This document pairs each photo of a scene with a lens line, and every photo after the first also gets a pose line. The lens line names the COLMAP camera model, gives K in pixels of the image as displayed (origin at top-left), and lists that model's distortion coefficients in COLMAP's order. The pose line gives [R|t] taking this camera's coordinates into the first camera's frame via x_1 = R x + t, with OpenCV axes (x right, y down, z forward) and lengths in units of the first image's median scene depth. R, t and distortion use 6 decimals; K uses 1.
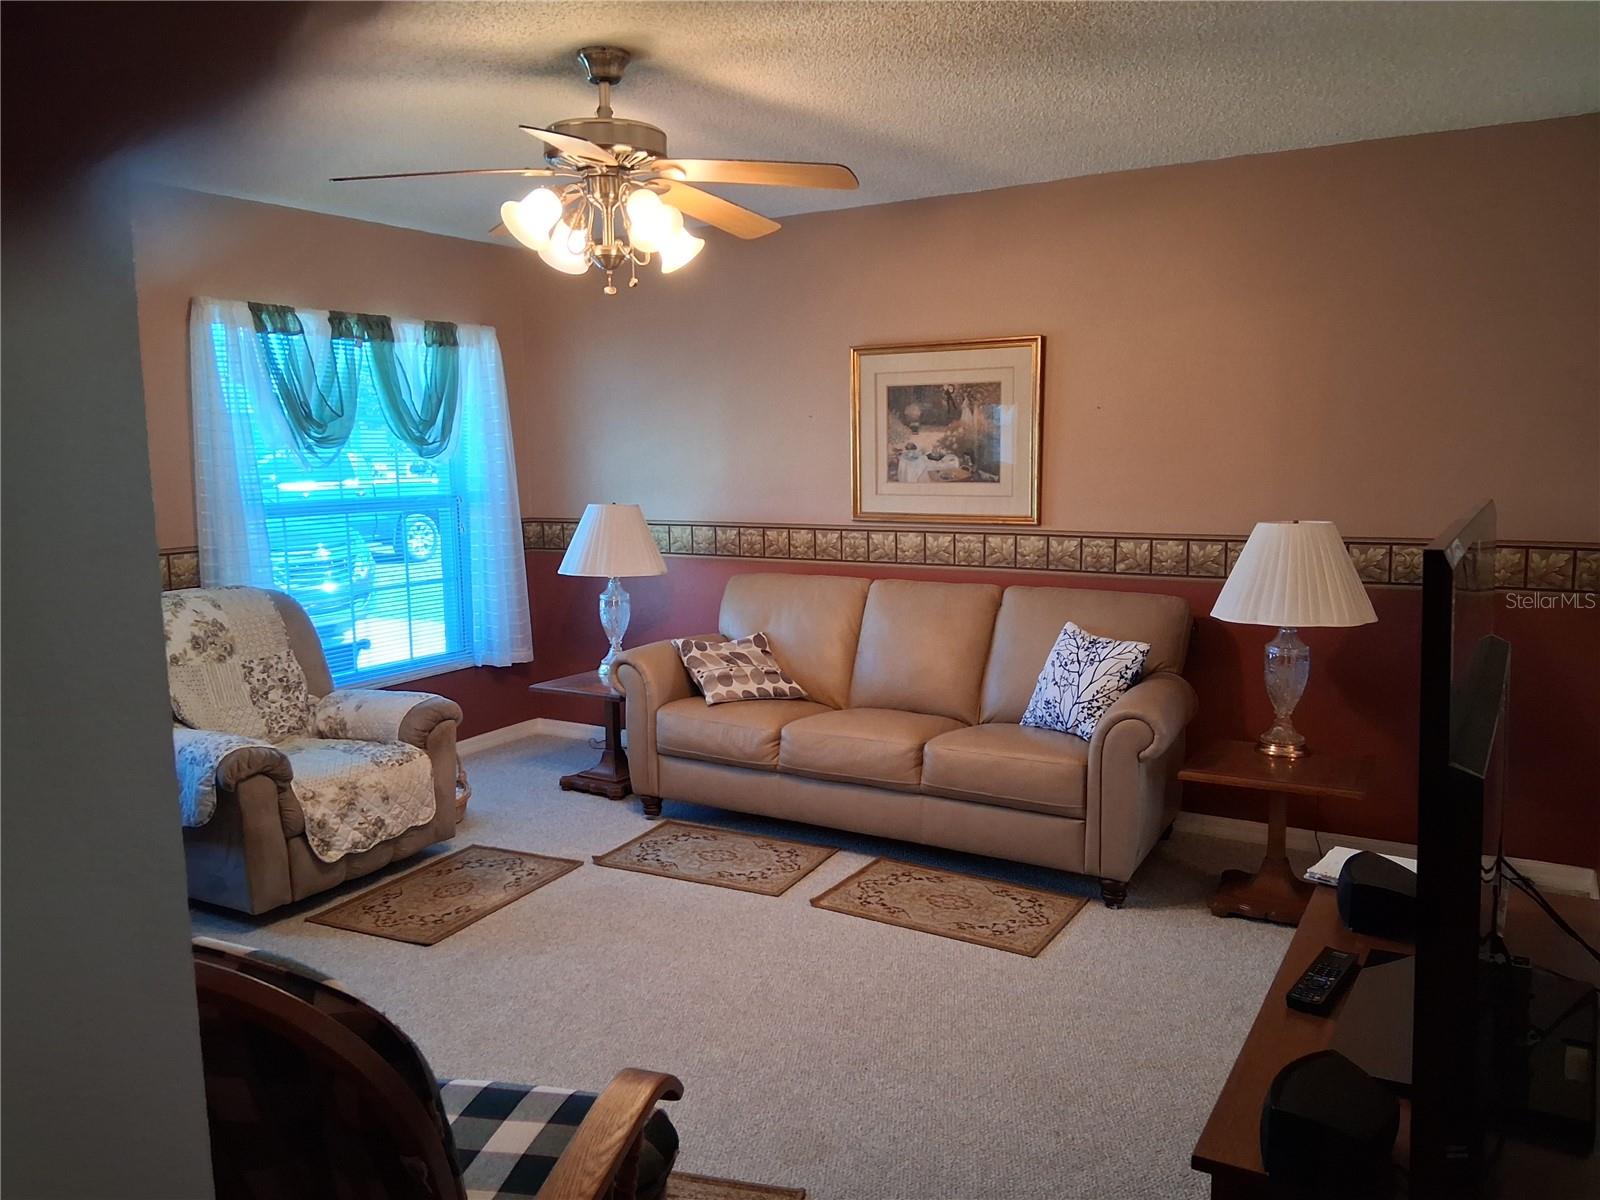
lens RADIAL K [[1222.3, 0, 802.5], [0, 1222.3, 598.2], [0, 0, 1]] dist [0.056002, -0.062642]
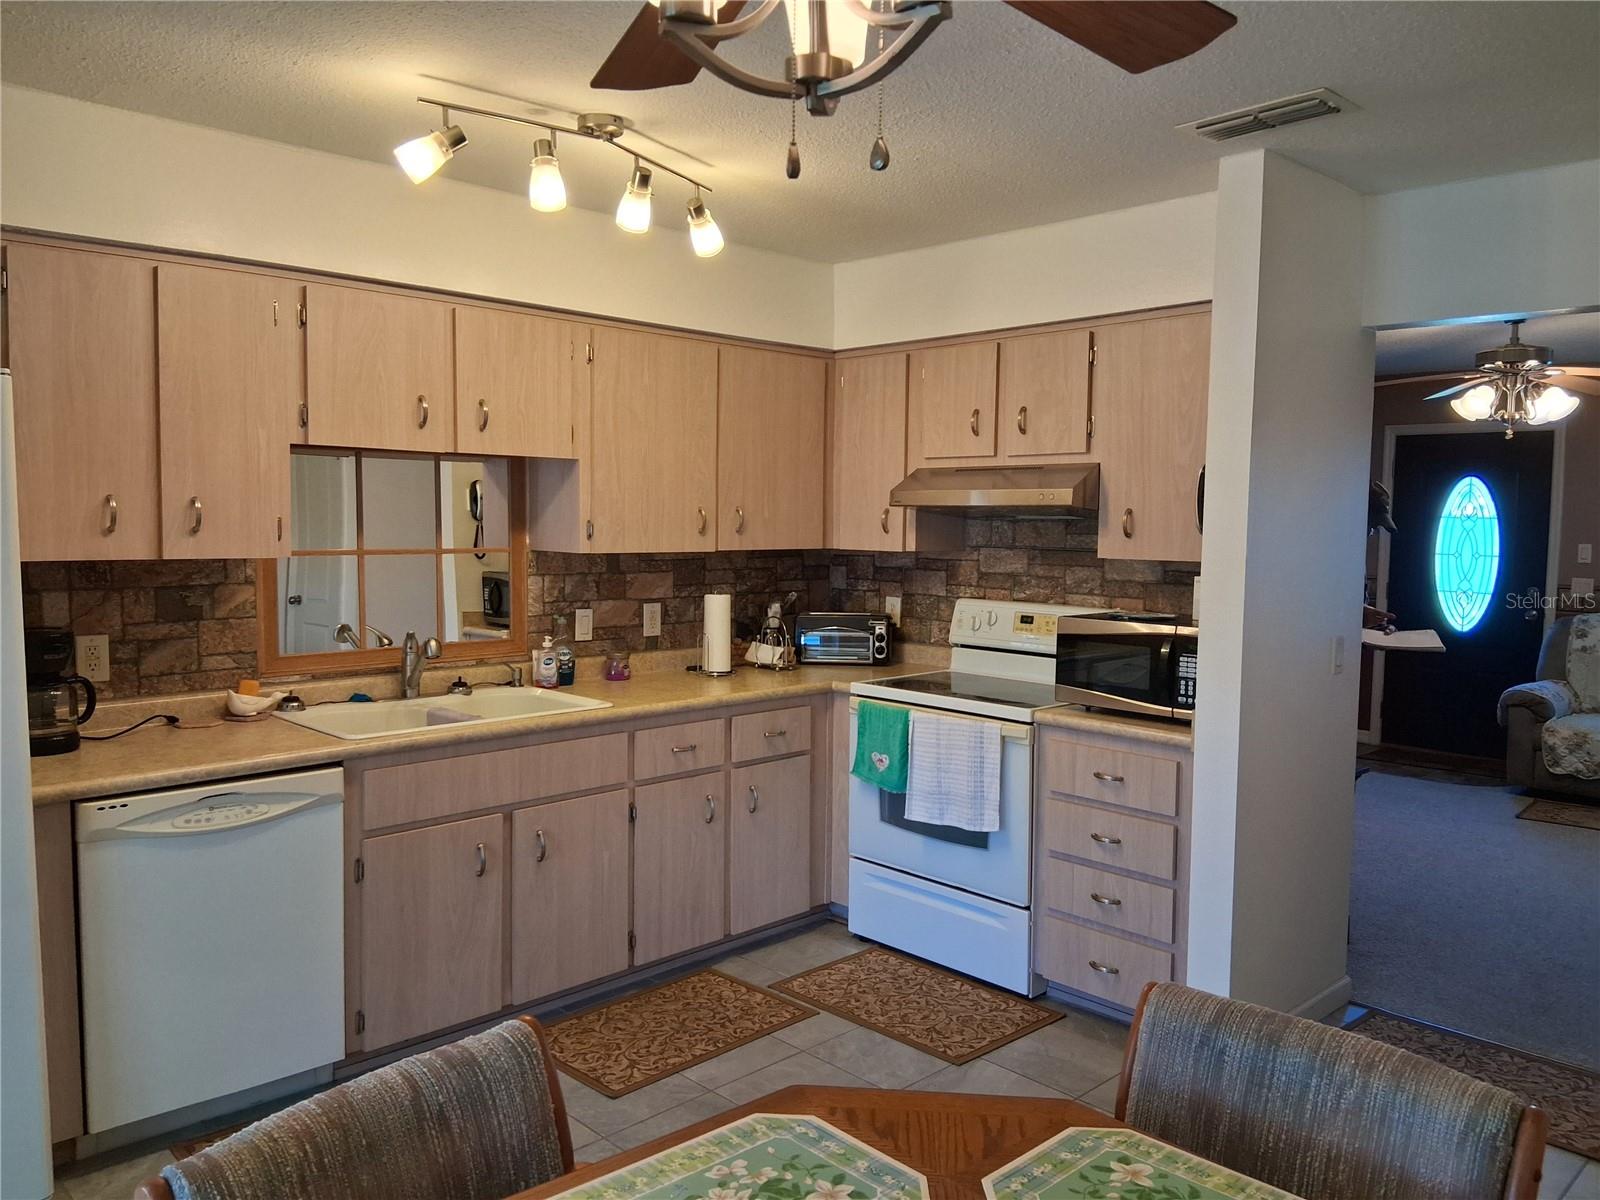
lens RADIAL K [[1222.3, 0, 801.0], [0, 1222.3, 596.0], [0, 0, 1]] dist [0.056002, -0.062642]
pose [[-0.273171, 0.071593, -0.959298, 1.443317], [-0.124227, 0.986251, 0.108980, -0.075577], [0.953910, 0.148941, -0.260522, 0.418811]]
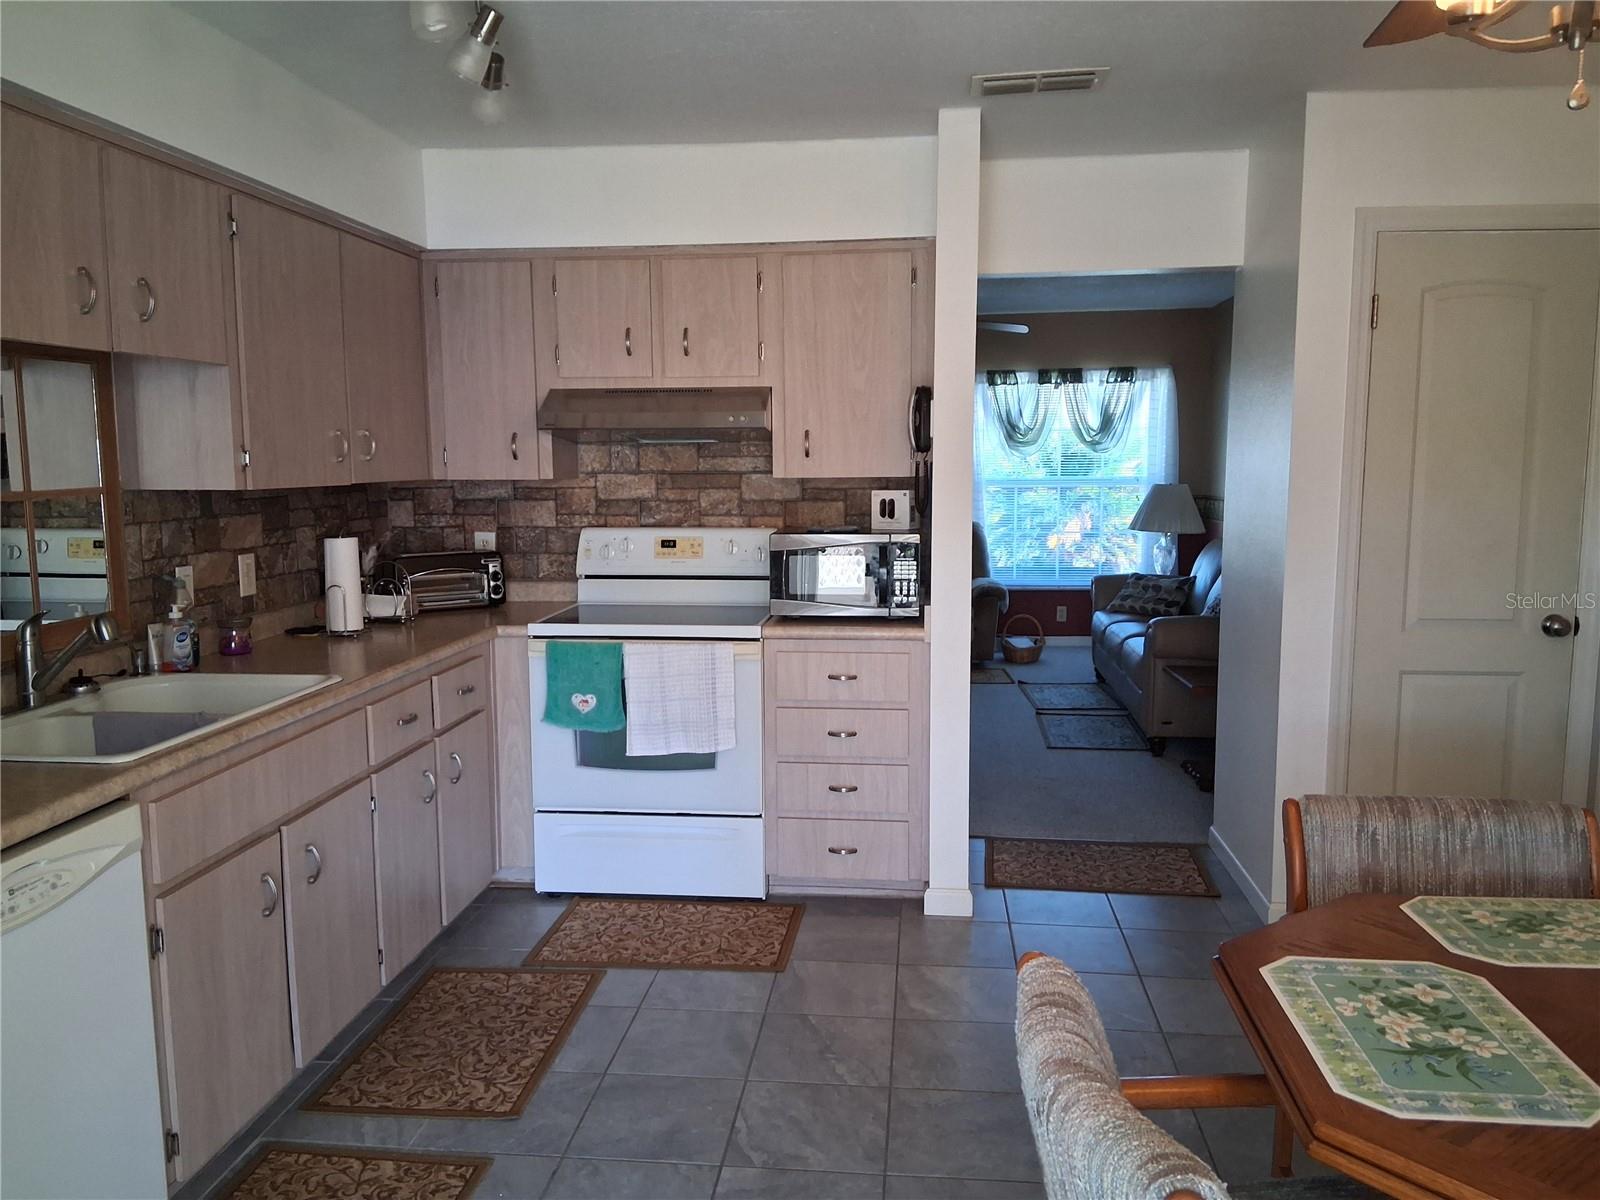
lens RADIAL K [[1222.3, 0, 808.3], [0, 1222.3, 606.0], [0, 0, 1]] dist [0.056002, -0.062642]
pose [[0.418985, 0.119859, -0.900048, 1.382816], [-0.107515, 0.990825, 0.081897, -0.006398], [0.901605, 0.062455, 0.428027, -0.037817]]
